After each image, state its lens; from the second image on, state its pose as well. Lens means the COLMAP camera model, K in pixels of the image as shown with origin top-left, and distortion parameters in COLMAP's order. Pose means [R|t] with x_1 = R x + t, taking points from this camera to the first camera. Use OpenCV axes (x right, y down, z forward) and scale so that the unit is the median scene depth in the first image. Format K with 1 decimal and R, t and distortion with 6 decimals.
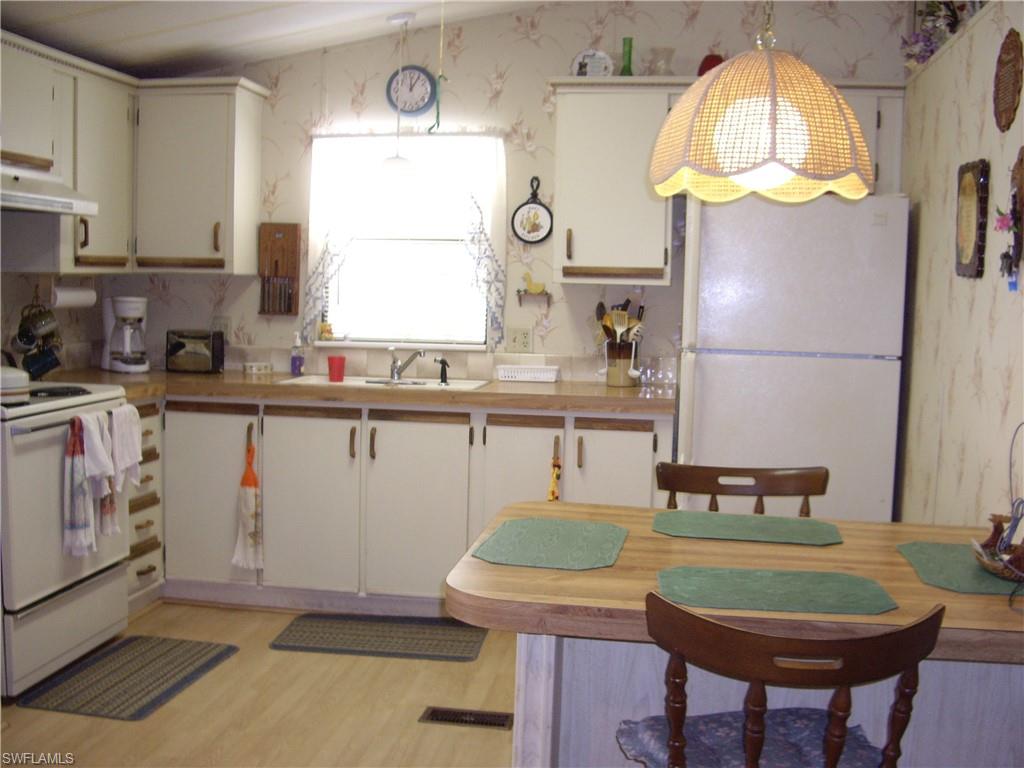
lens RADIAL K [[1114.9, 0, 512.0], [0, 1114.9, 384.0], [0, 0, 1]] dist [-0.207058, 0.002363]
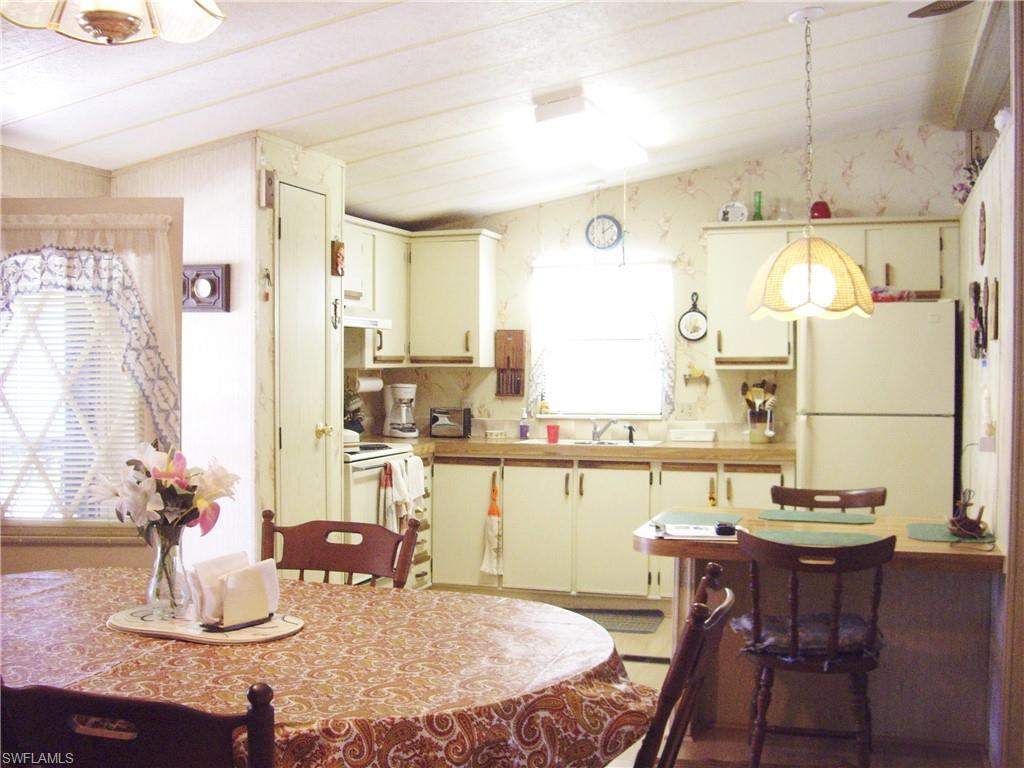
lens RADIAL K [[1127.6, 0, 461.7], [0, 1127.6, 387.3], [0, 0, 1]] dist [-0.111382, 0.000034]
pose [[0.977794, -0.019955, -0.208616, 0.026960], [0.004505, 0.997228, -0.074274, 0.034633], [0.209520, 0.071685, 0.975173, -0.432579]]
